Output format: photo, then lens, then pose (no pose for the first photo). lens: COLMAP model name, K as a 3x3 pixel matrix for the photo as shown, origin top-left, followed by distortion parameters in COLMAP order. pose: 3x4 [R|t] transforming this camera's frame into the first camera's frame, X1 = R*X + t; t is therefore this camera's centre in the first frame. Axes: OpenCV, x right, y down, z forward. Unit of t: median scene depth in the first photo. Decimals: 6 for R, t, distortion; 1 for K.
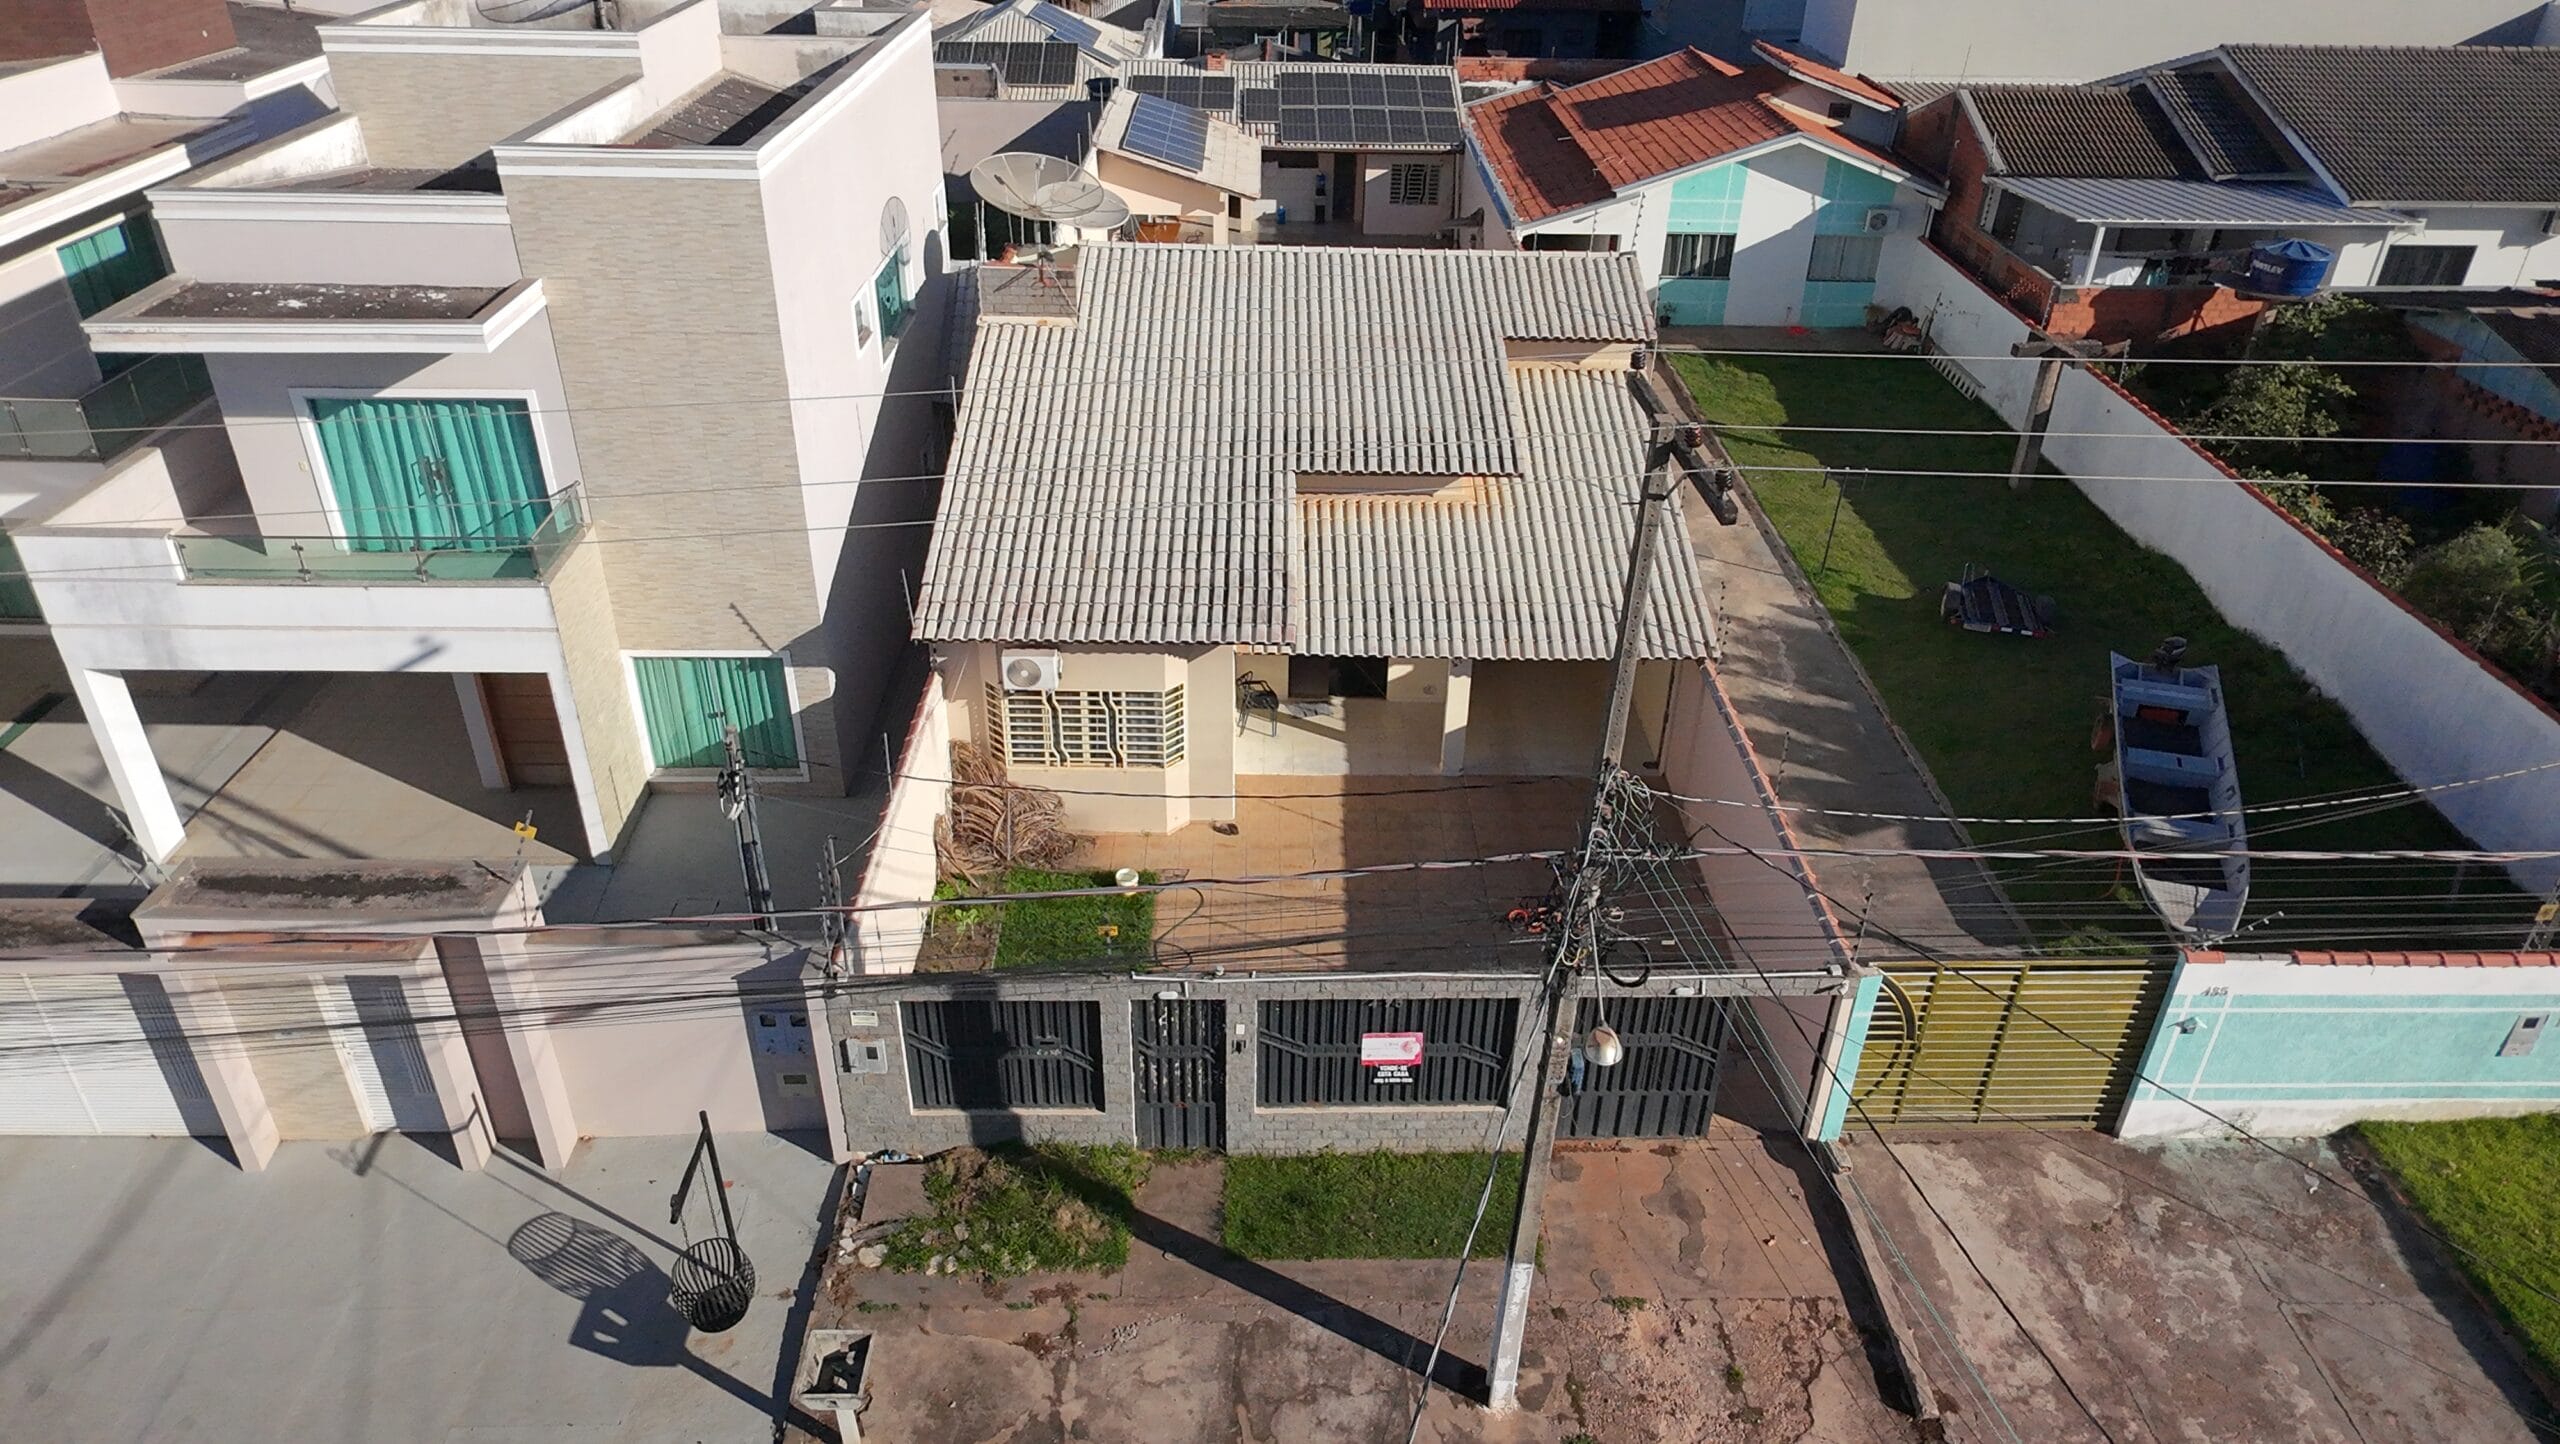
lens RADIAL K [[1628.3, 0, 1282.5], [0, 1628.3, 714.5], [0, 0, 1]] dist [0.007076, -0.003901]
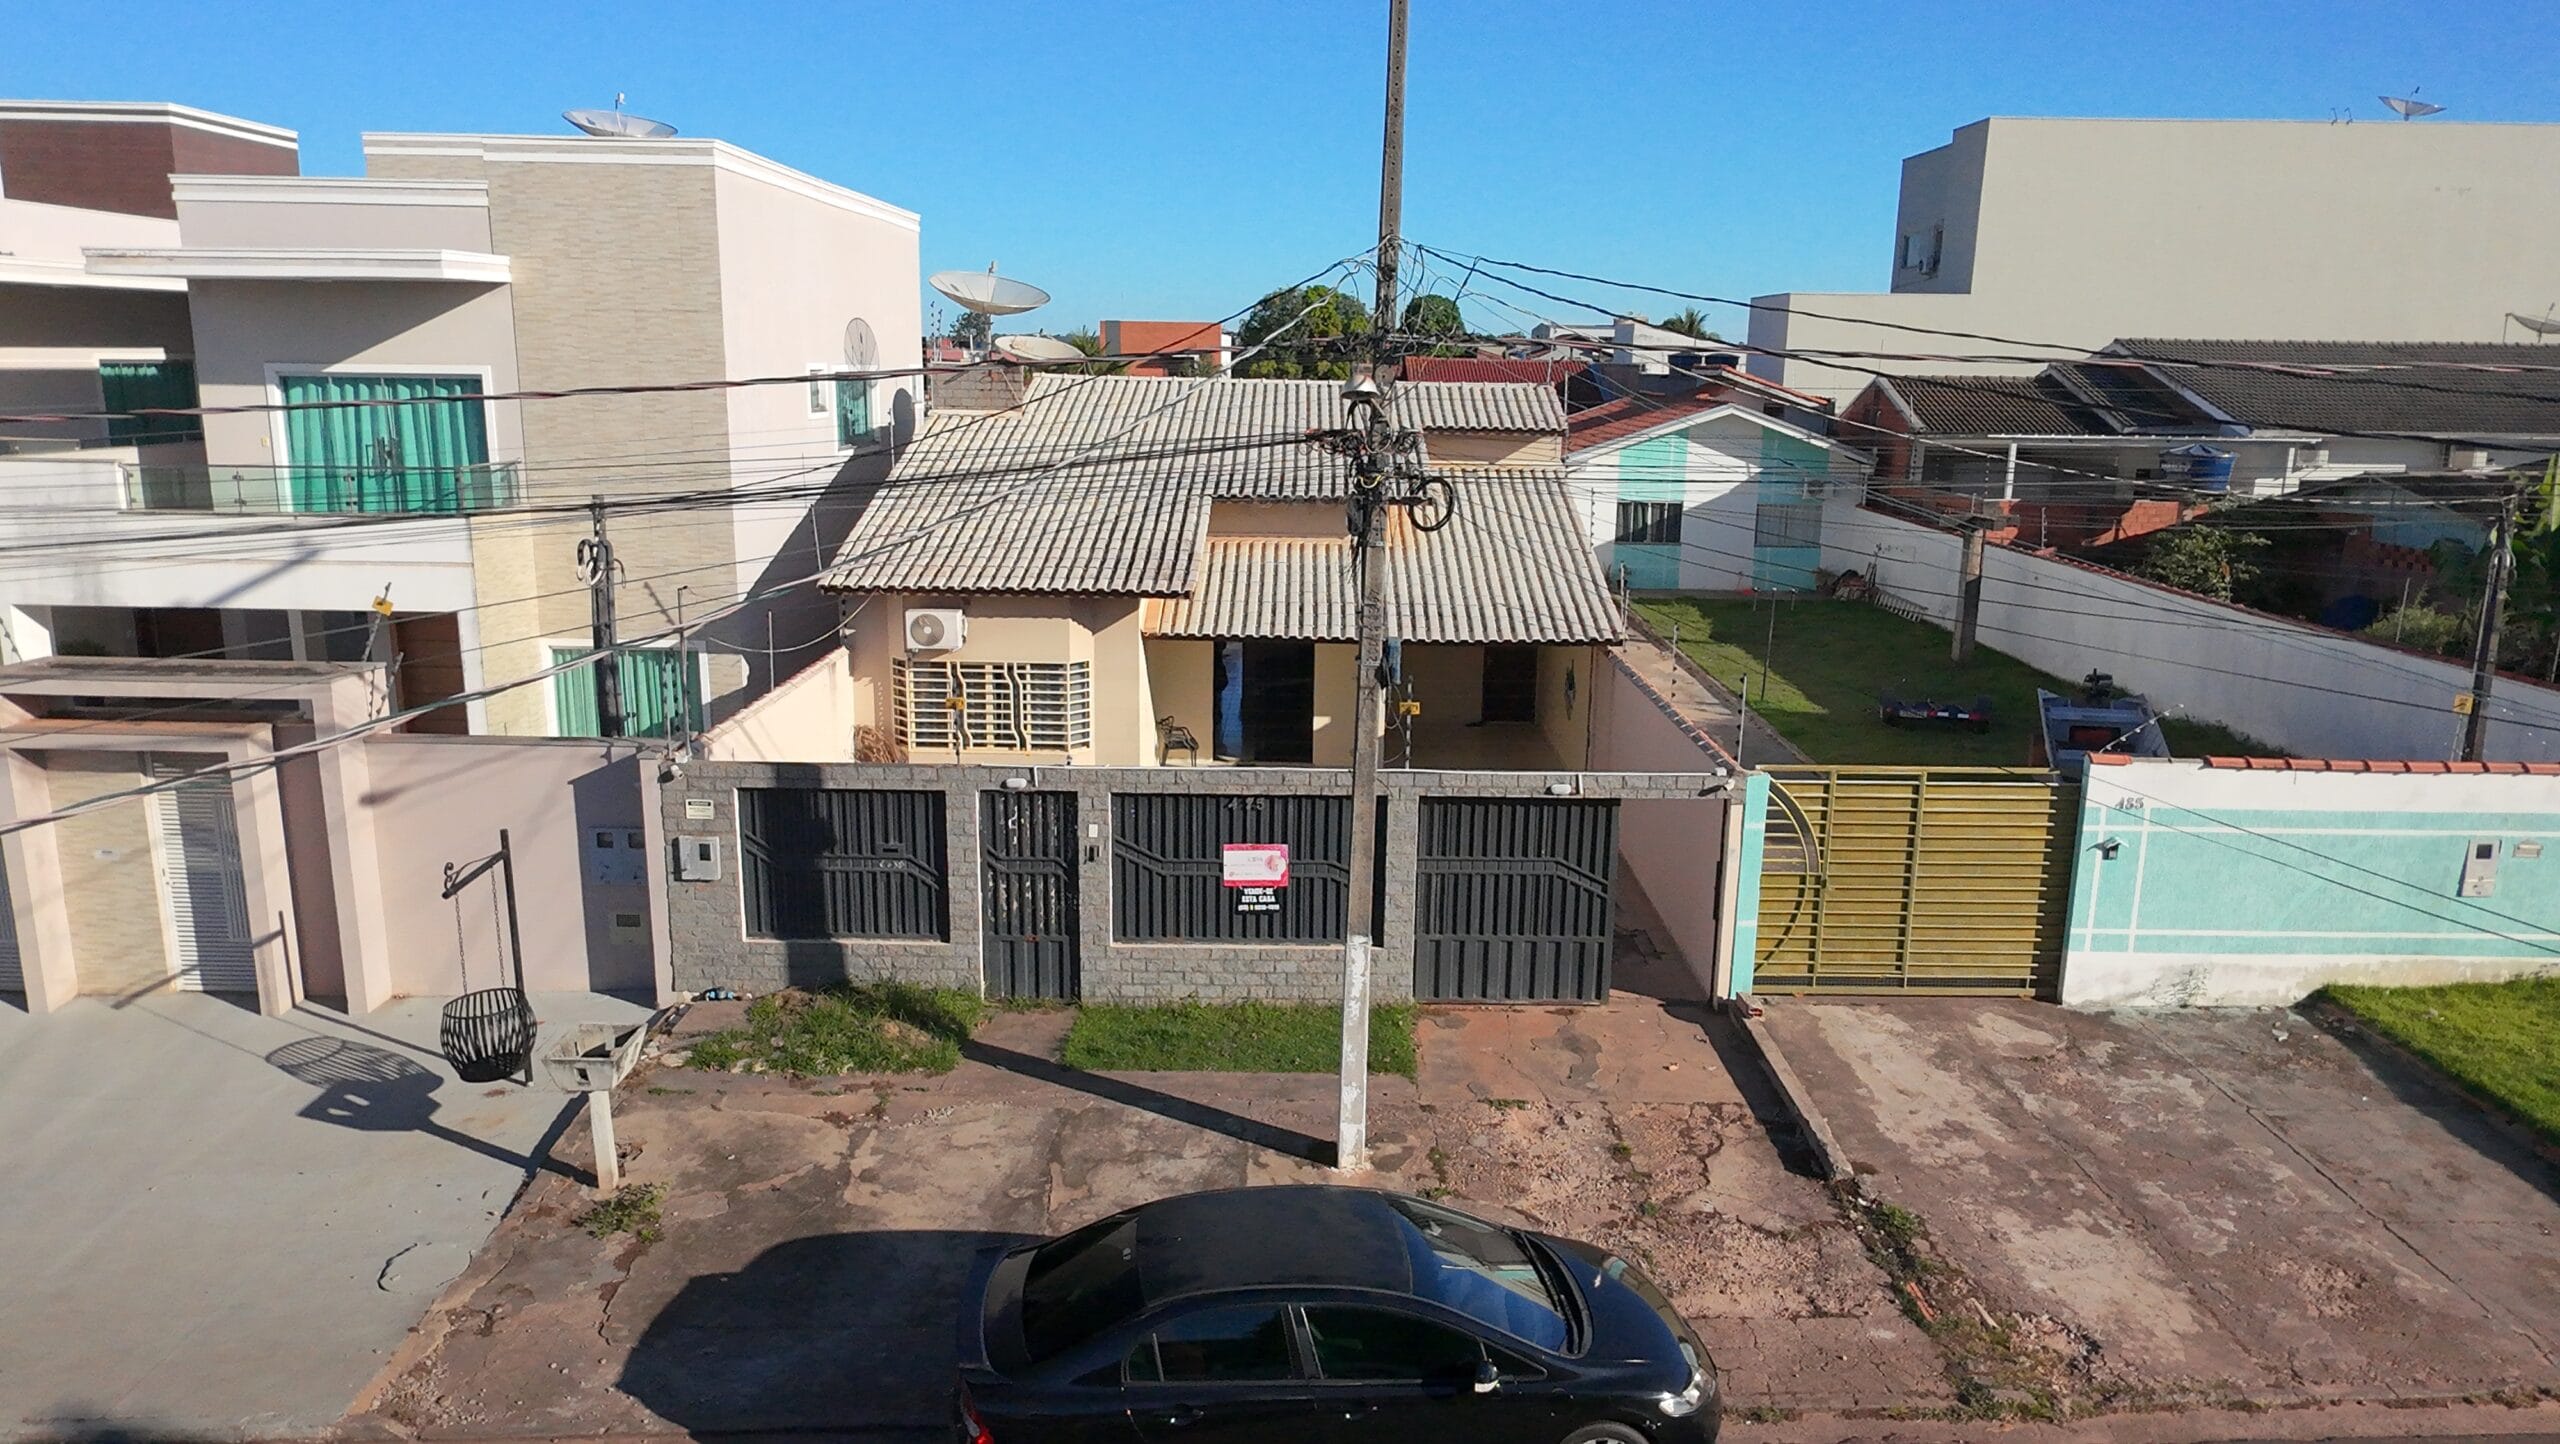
lens RADIAL K [[1628.3, 0, 1283.0], [0, 1628.3, 717.9], [0, 0, 1]] dist [0.007076, -0.003901]
pose [[0.999701, 0.001090, -0.024435, 0.102729], [-0.008839, 0.947596, -0.319349, 0.412730], [0.022807, 0.319469, 0.947322, 0.079575]]
